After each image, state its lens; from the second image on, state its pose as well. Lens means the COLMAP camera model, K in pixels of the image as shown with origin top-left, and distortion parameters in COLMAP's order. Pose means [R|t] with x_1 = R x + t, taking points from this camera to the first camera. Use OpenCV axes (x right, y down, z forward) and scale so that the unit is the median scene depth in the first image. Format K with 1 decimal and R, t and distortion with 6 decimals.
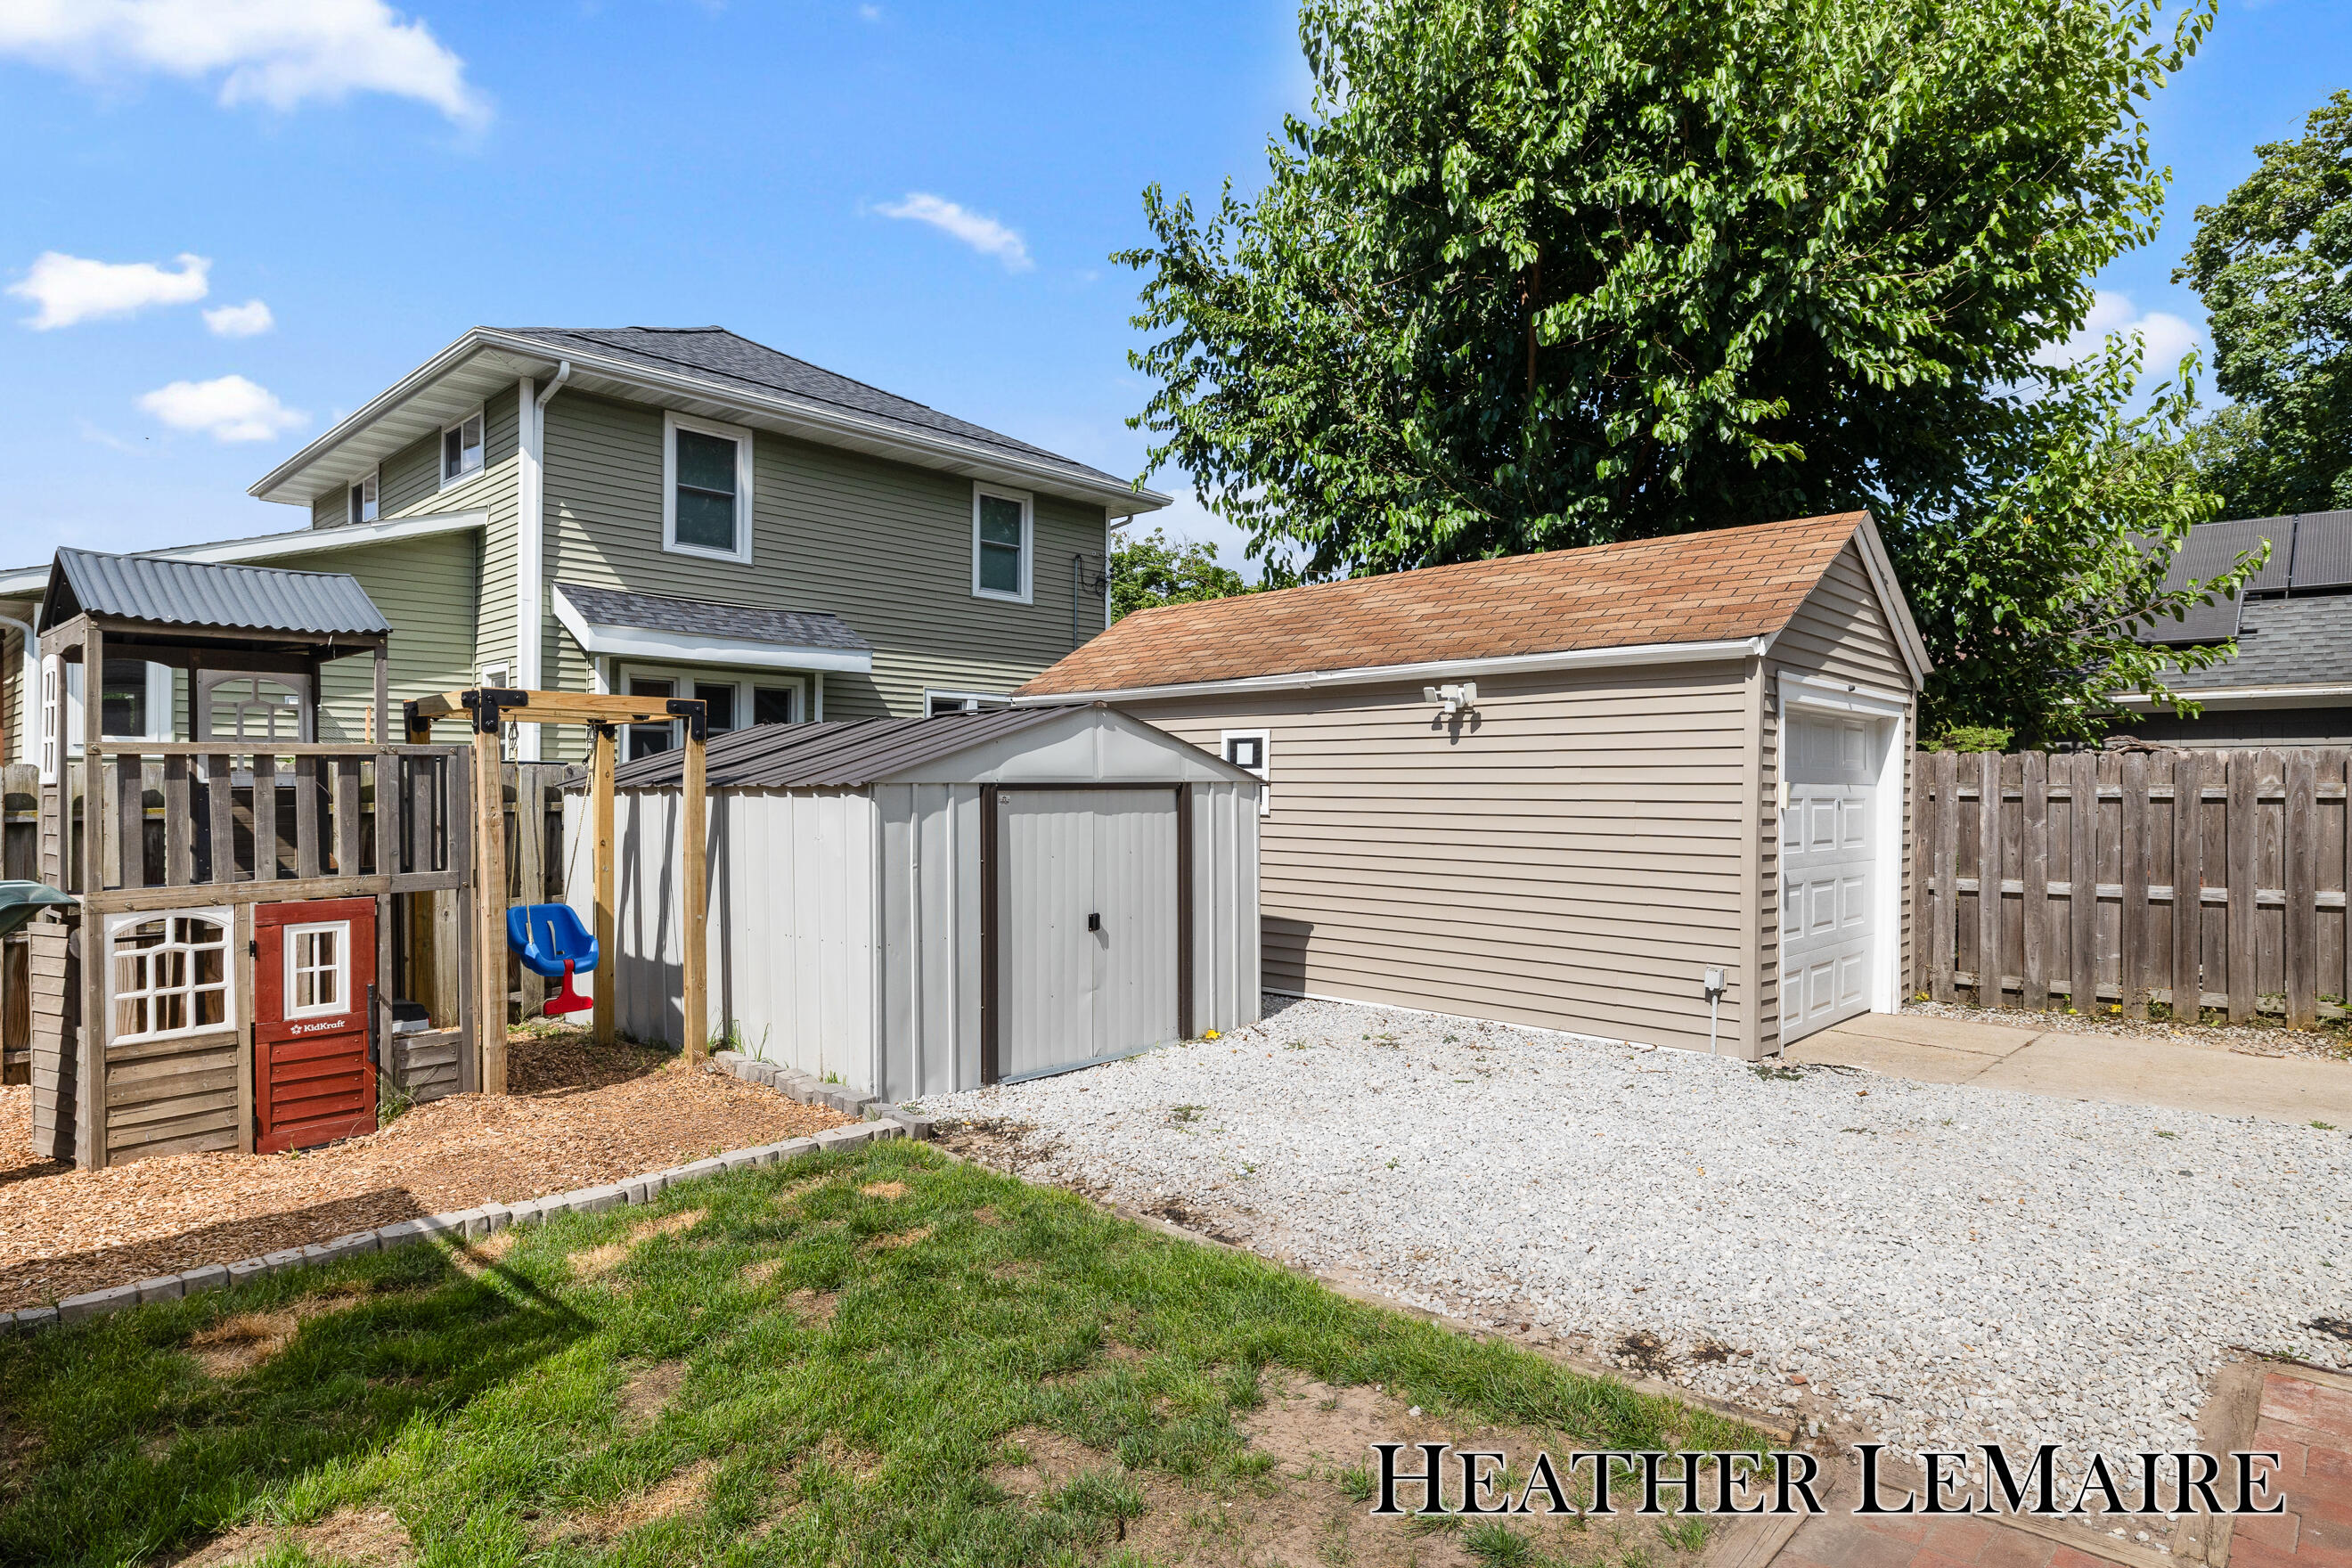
lens RADIAL K [[1279.3, 0, 1171.5], [0, 1279.3, 786.1], [0, 0, 1]] dist [0.000887, 0.001384]
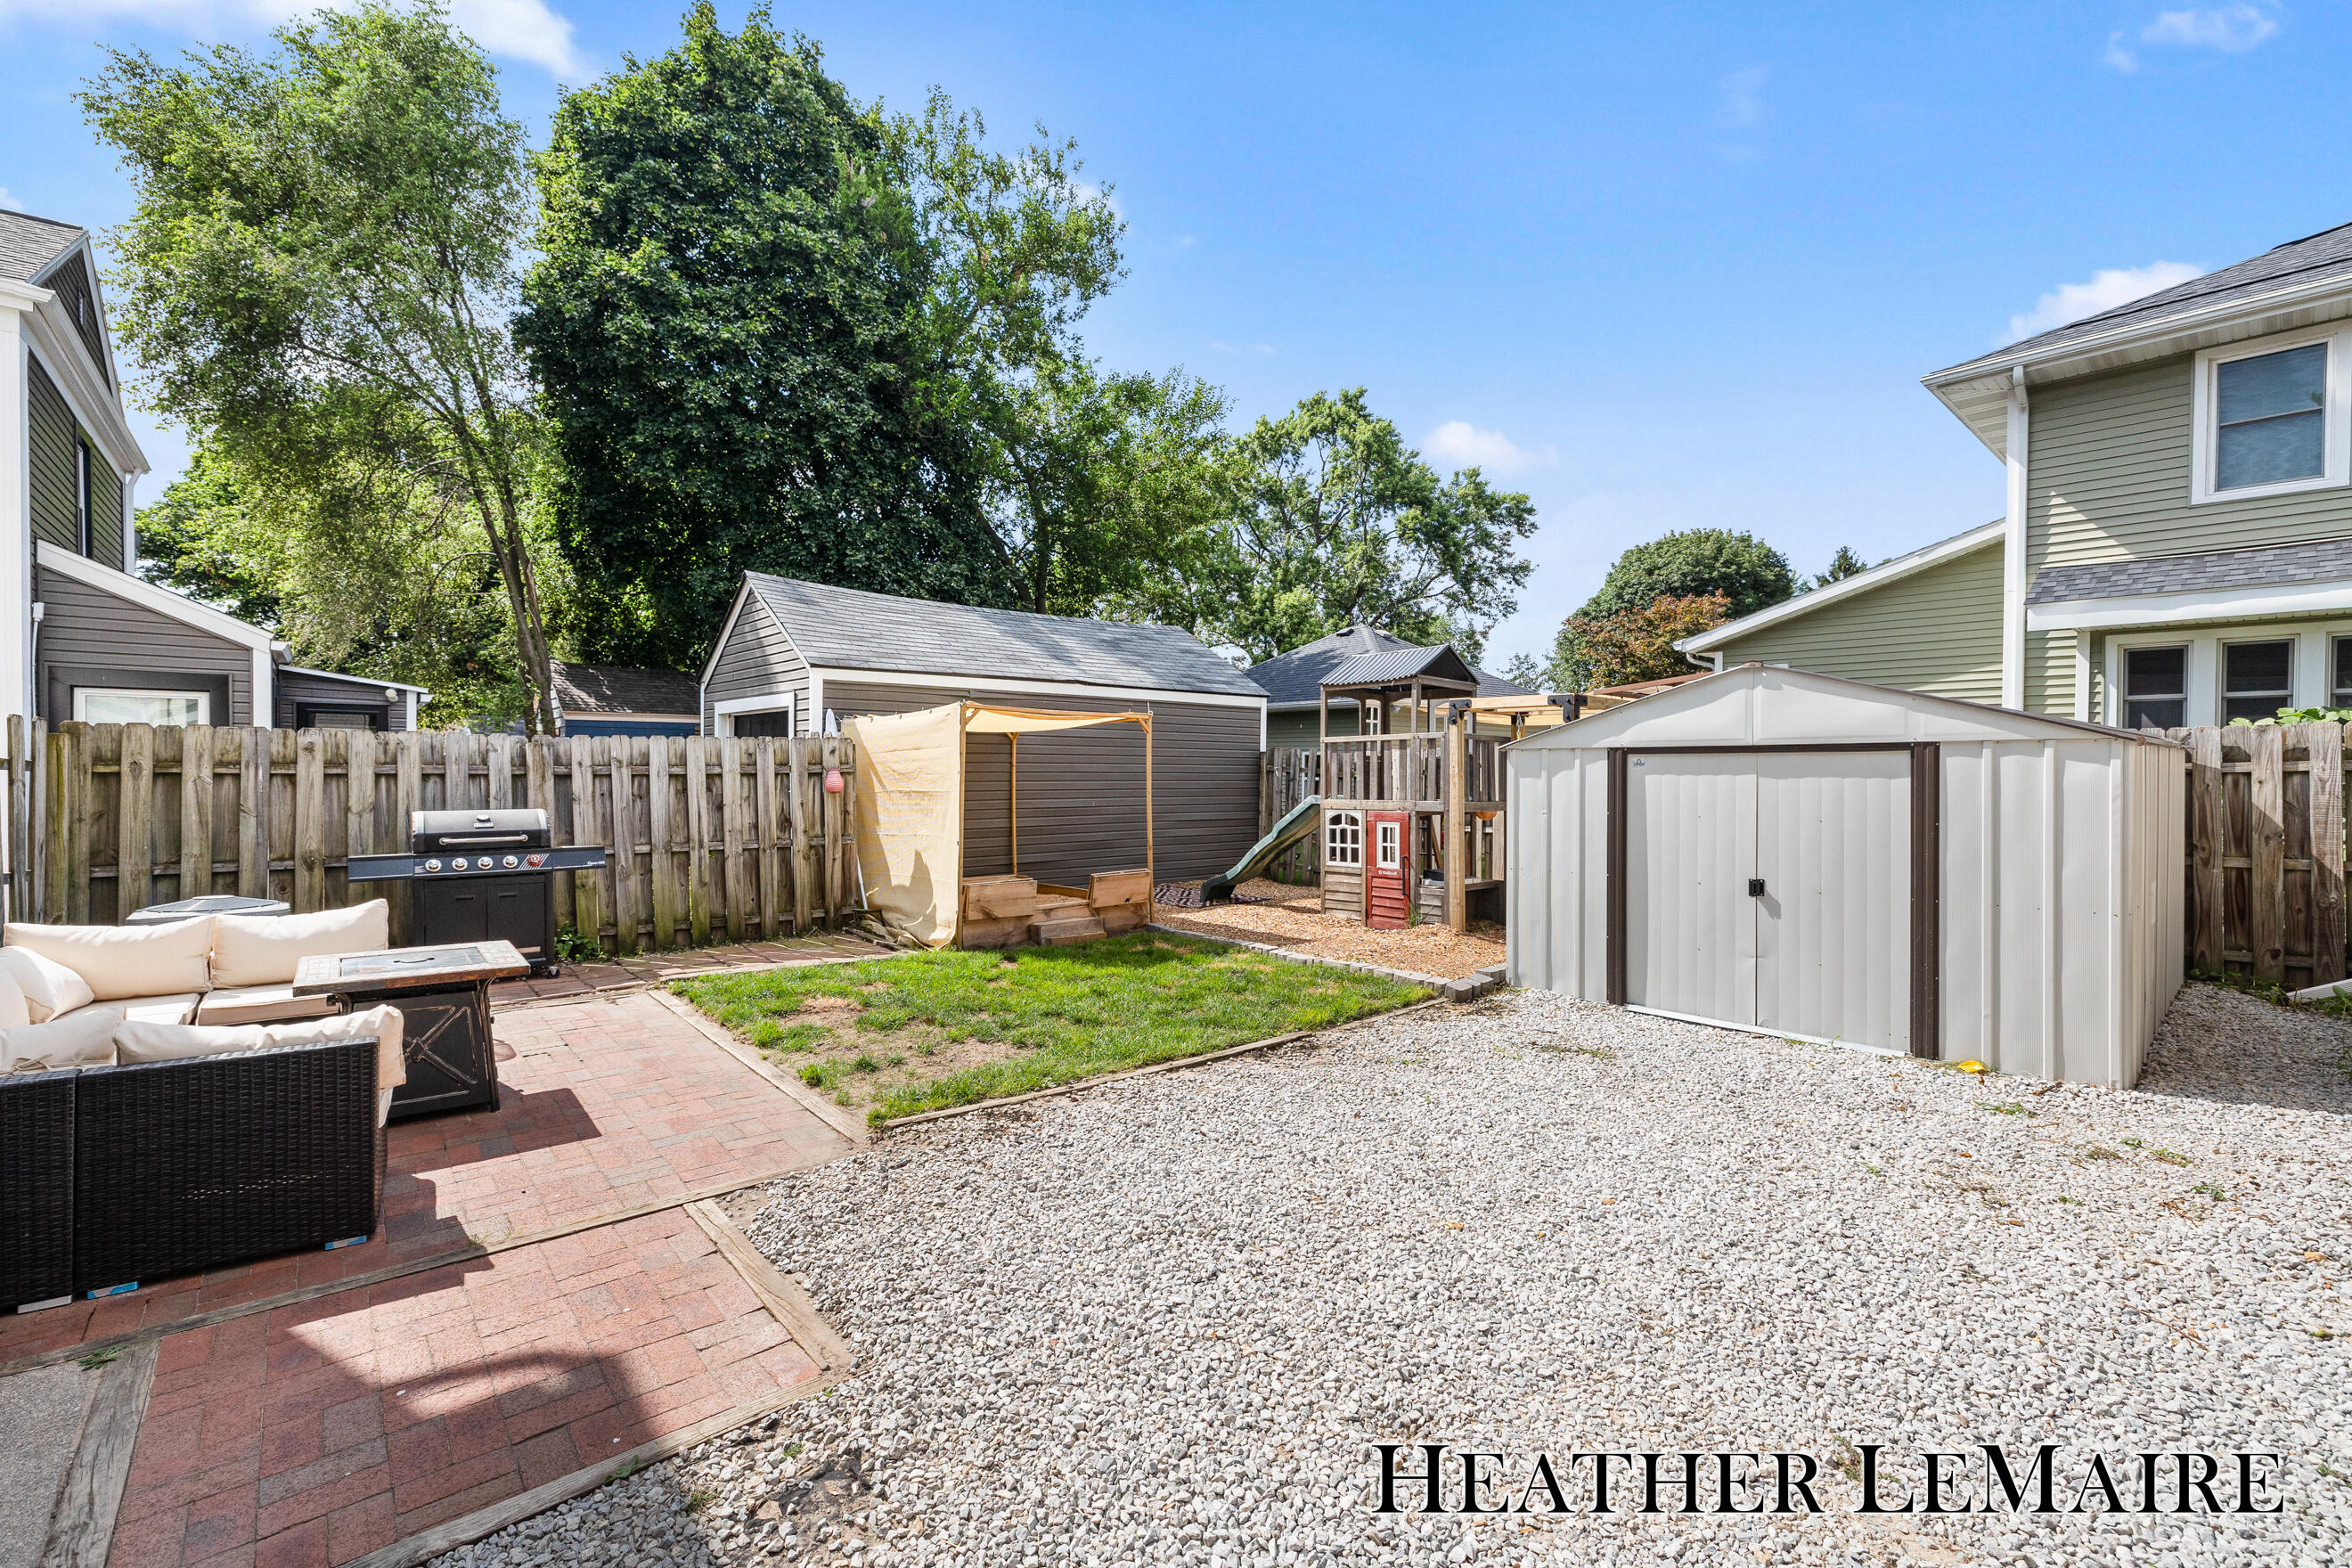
lens RADIAL K [[993.9, 0, 1179.2], [0, 993.9, 780.9], [0, 0, 1]] dist [0.001294, 0.001034]
pose [[-0.067792, 0.014878, -0.997589, 0.792582], [-0.003635, 0.999878, 0.015159, 0.016478], [0.997693, 0.004654, -0.067729, 0.666432]]
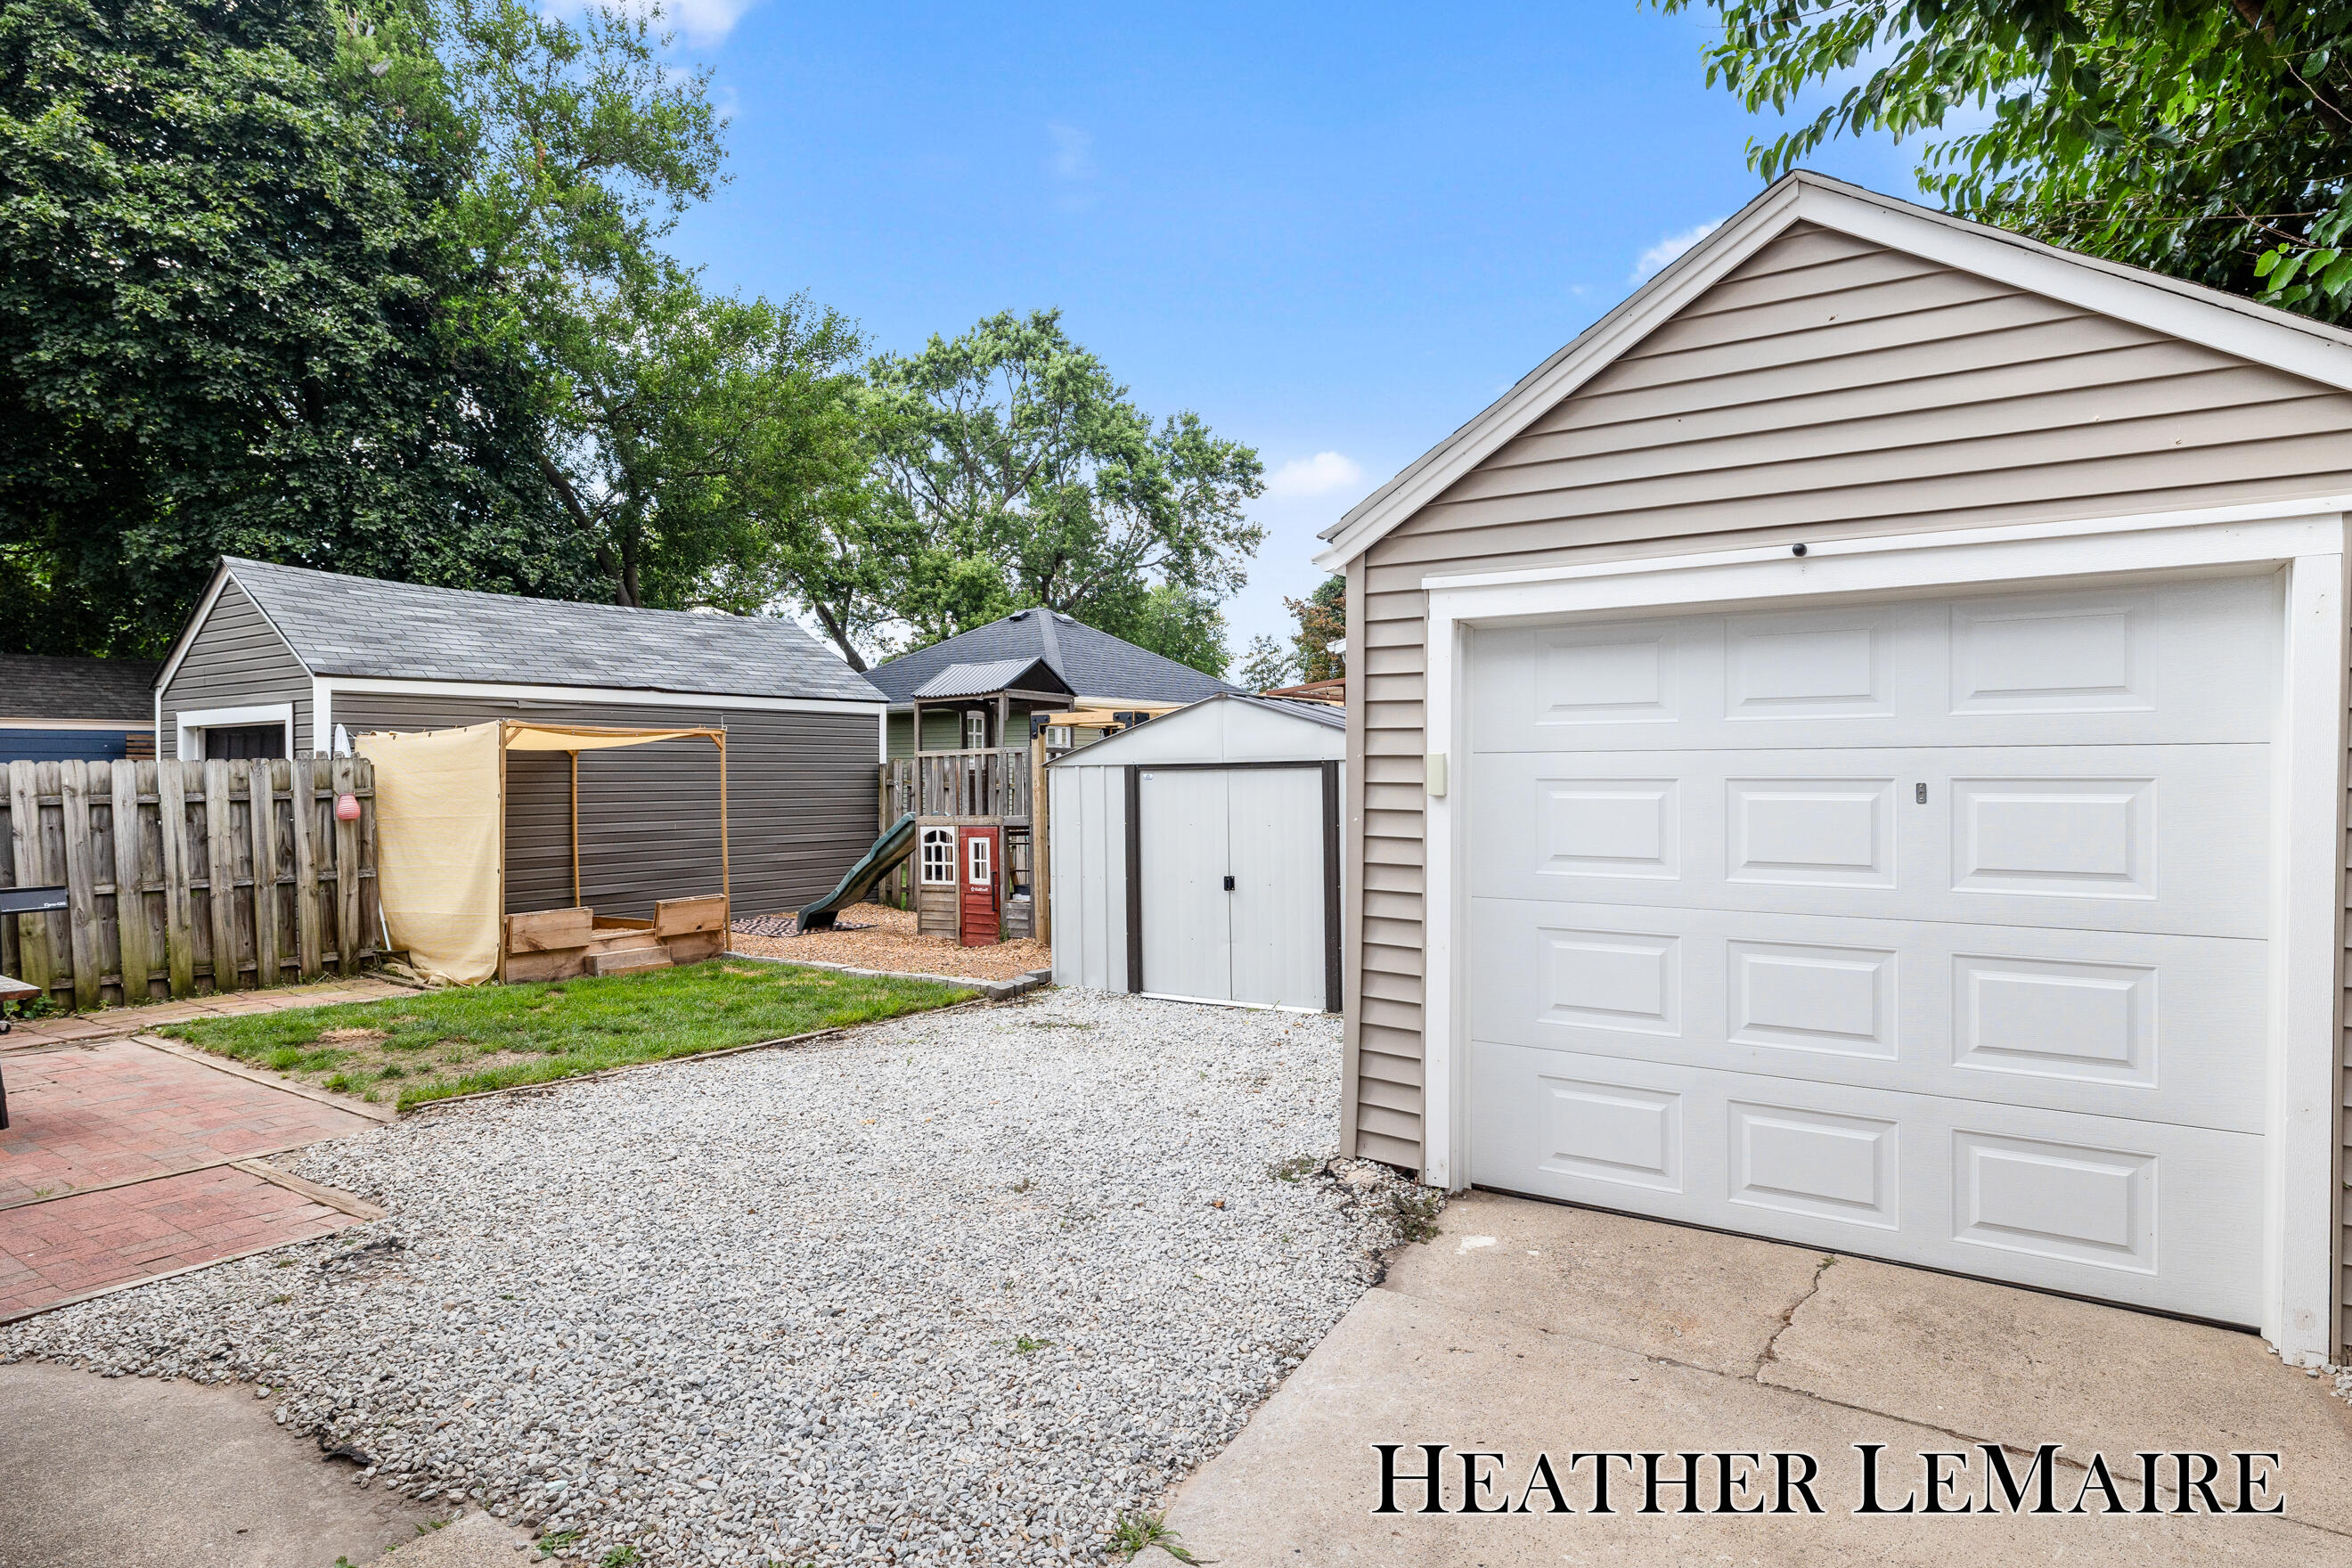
lens RADIAL K [[1321.6, 0, 1168.2], [0, 1321.6, 776.8], [0, 0, 1]] dist [0.008908, -0.003263]
pose [[0.161518, 0.002557, -0.986866, 1.208267], [0.010468, 0.999936, 0.004304, 0.005866], [0.986814, -0.011026, 0.161481, 0.823296]]
